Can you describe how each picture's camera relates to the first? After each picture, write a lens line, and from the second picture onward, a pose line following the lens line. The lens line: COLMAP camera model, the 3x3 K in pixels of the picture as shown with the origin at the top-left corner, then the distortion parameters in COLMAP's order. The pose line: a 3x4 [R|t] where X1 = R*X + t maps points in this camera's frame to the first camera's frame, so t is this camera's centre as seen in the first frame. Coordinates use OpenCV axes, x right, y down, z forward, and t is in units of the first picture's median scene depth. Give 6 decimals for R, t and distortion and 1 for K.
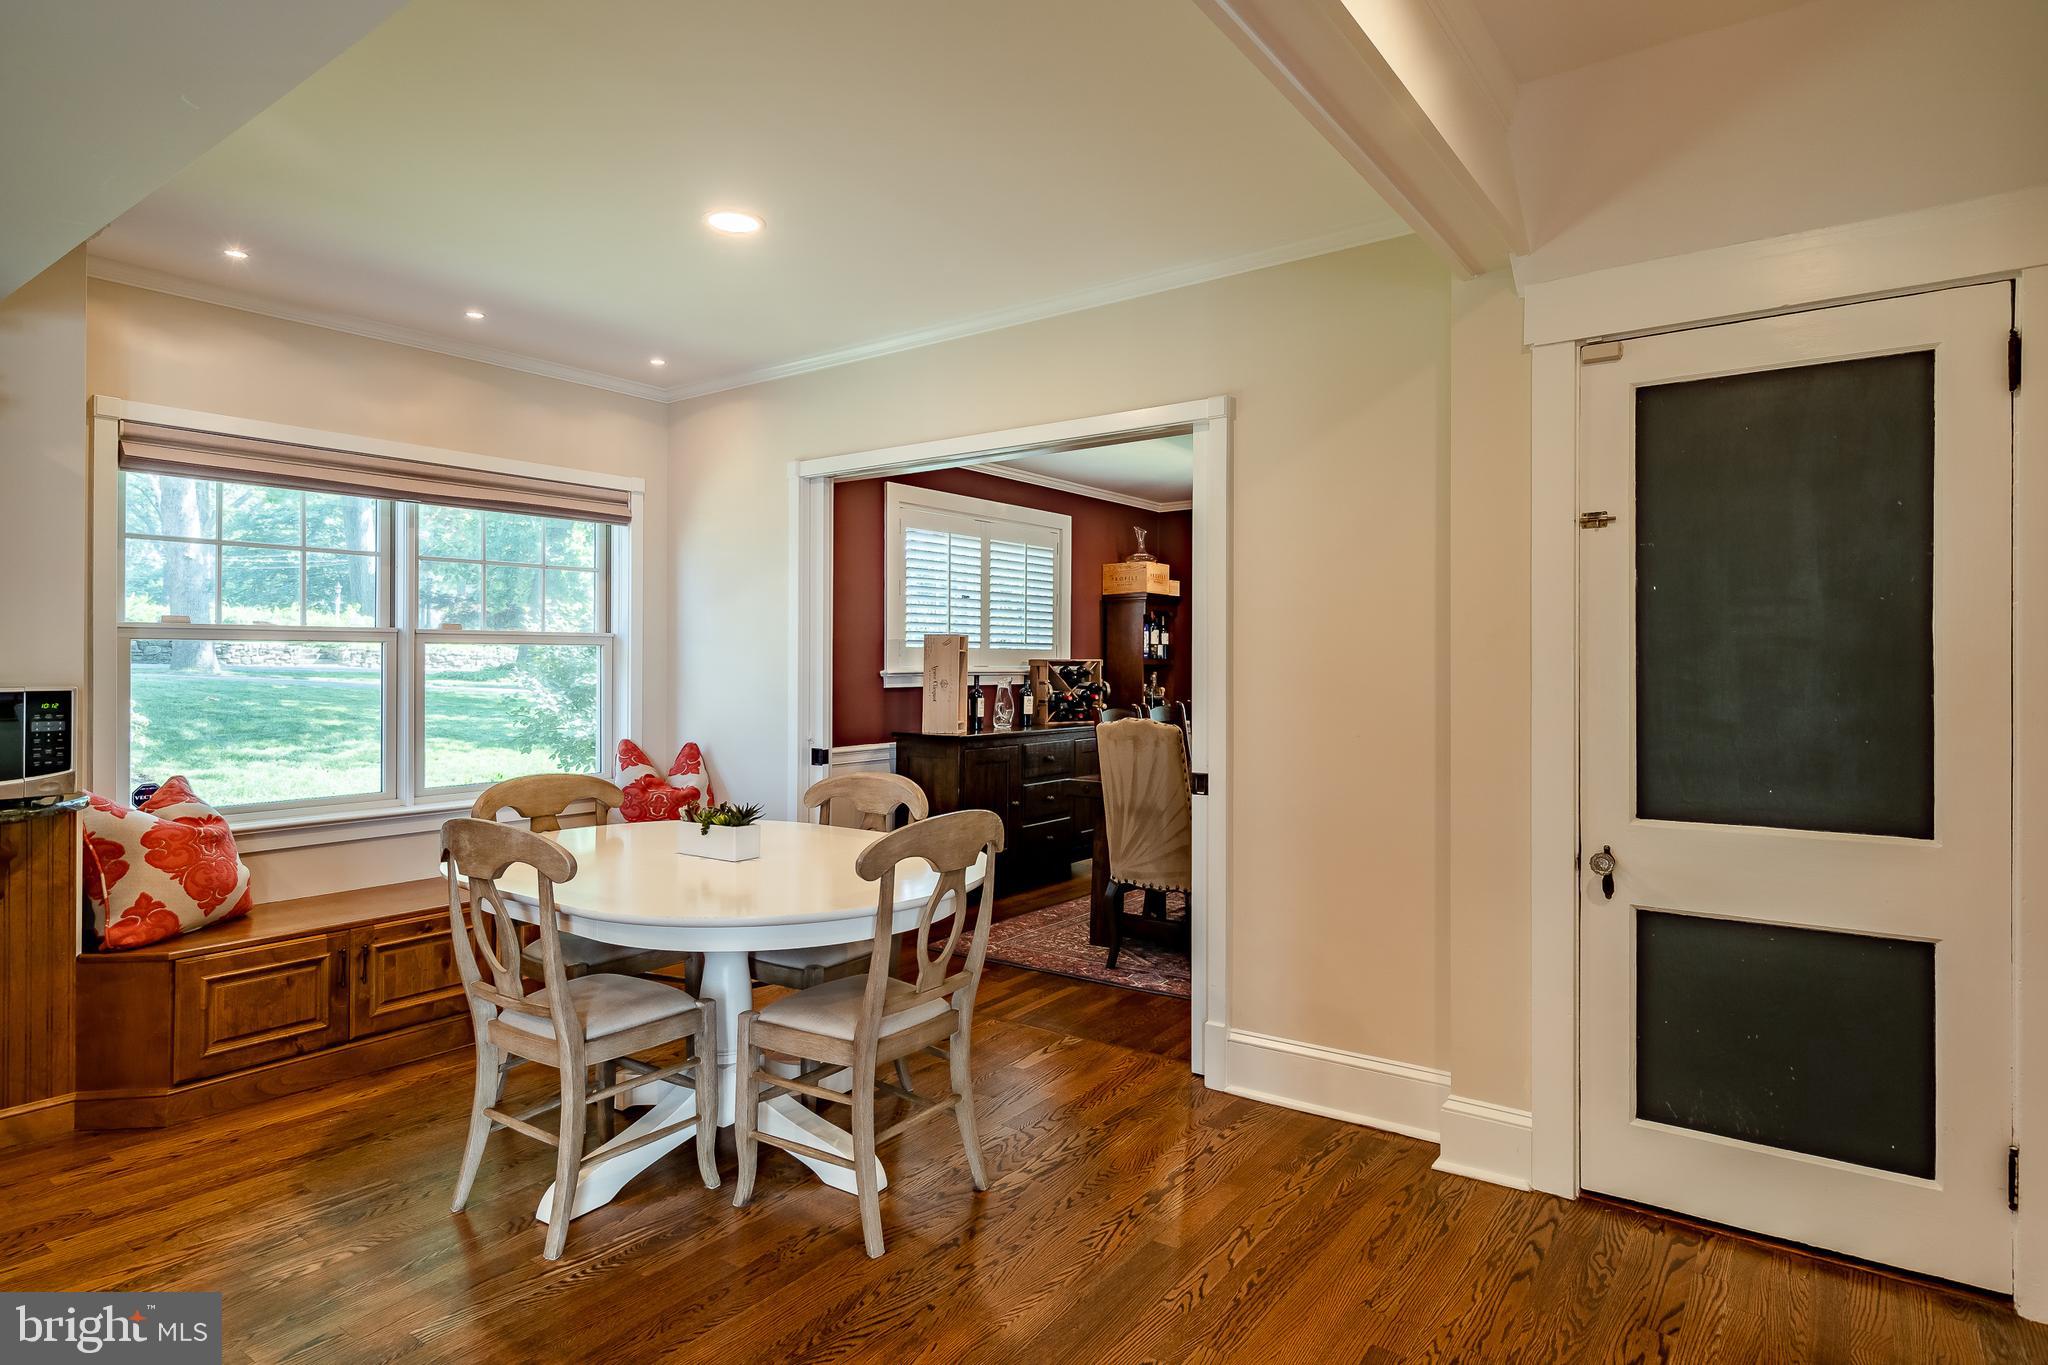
lens RADIAL K [[1113.7, 0, 1021.0], [0, 1113.7, 666.1], [0, 0, 1]] dist [0.001200, 0.001151]
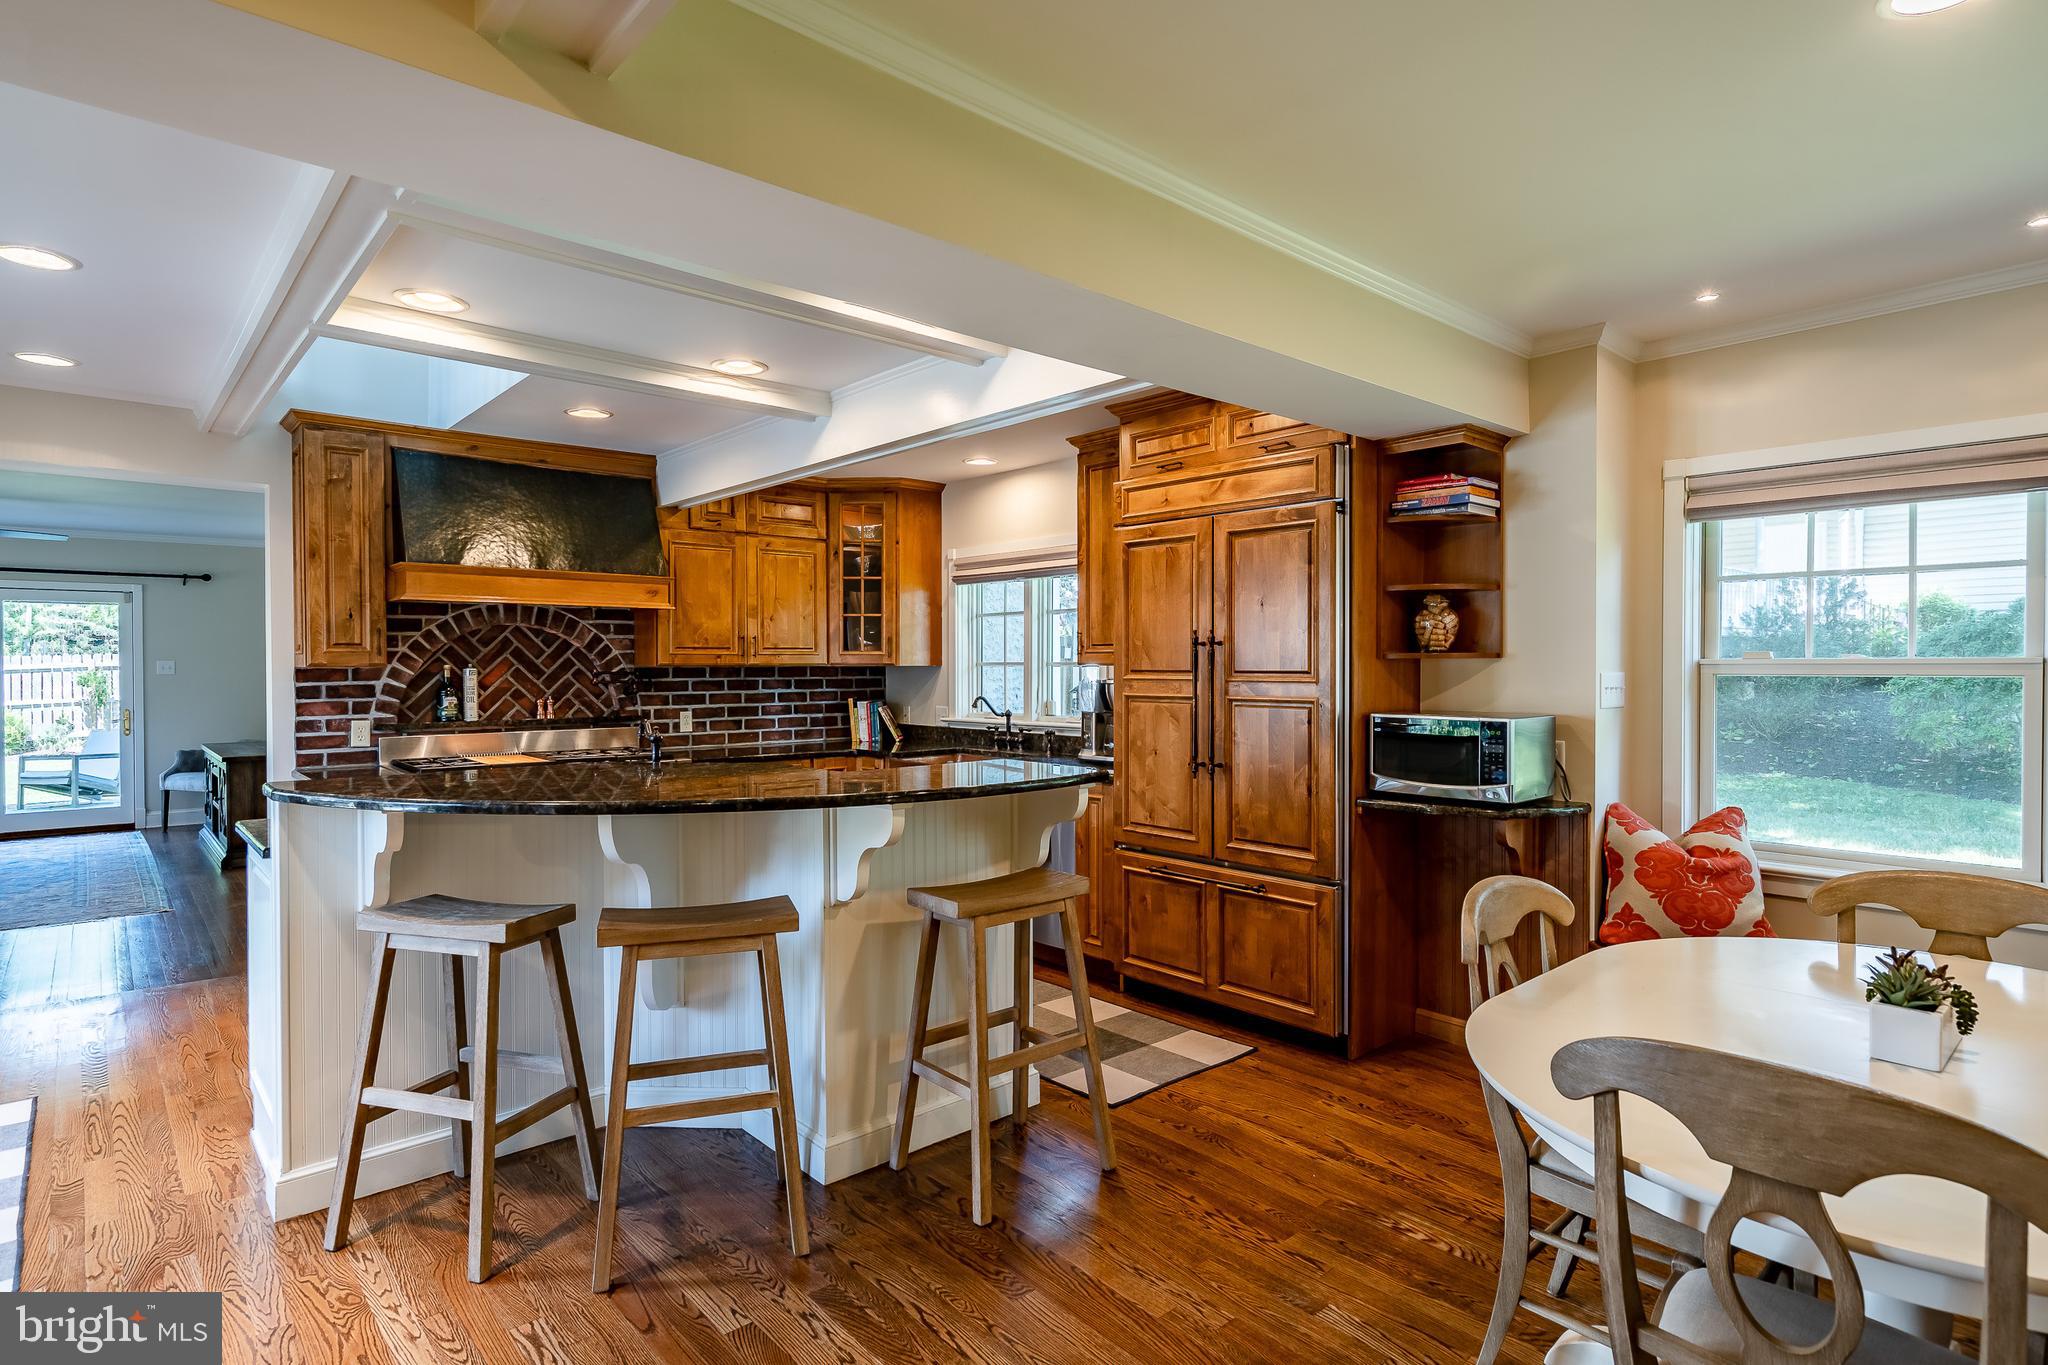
lens RADIAL K [[1040.2, 0, 1002.7], [0, 1040.2, 672.1], [0, 0, 1]] dist [-0.004925, 0.001927]
pose [[-0.214513, 0.009175, -0.976678, 0.335040], [-0.000649, 0.999954, 0.009536, -0.035964], [0.976721, 0.002679, -0.214497, 0.541758]]
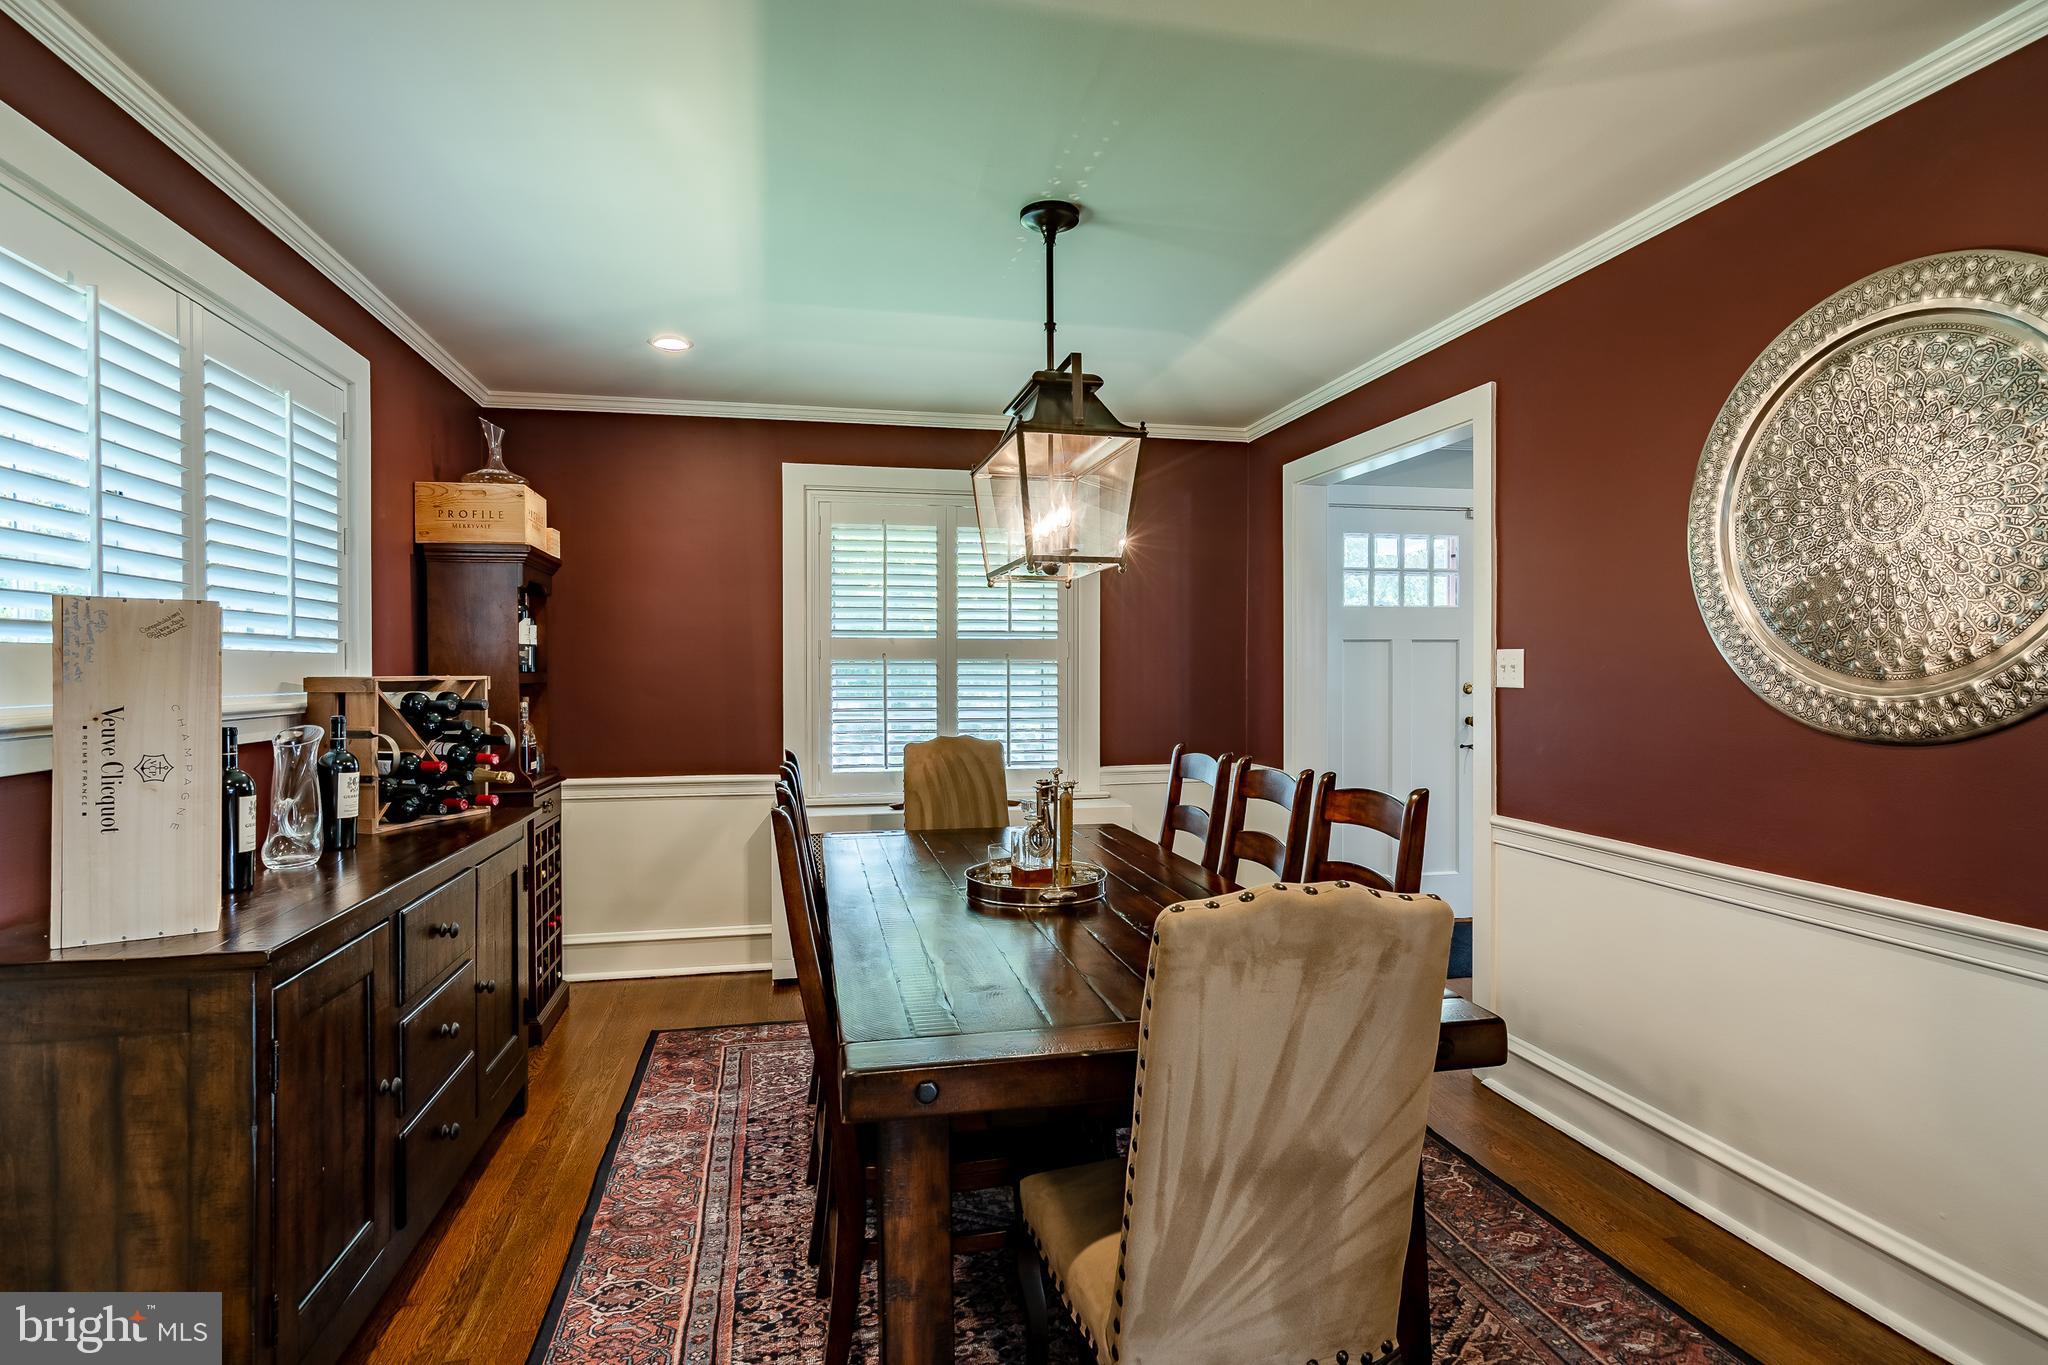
lens RADIAL K [[1040.2, 0, 1026.5], [0, 1040.2, 688.0], [0, 0, 1]] dist [-0.004925, 0.001927]
pose [[0.662456, -0.013887, 0.748972, -0.204949], [0.003630, 0.999876, 0.015329, -0.014016], [-0.749092, -0.007436, 0.662425, 1.117413]]
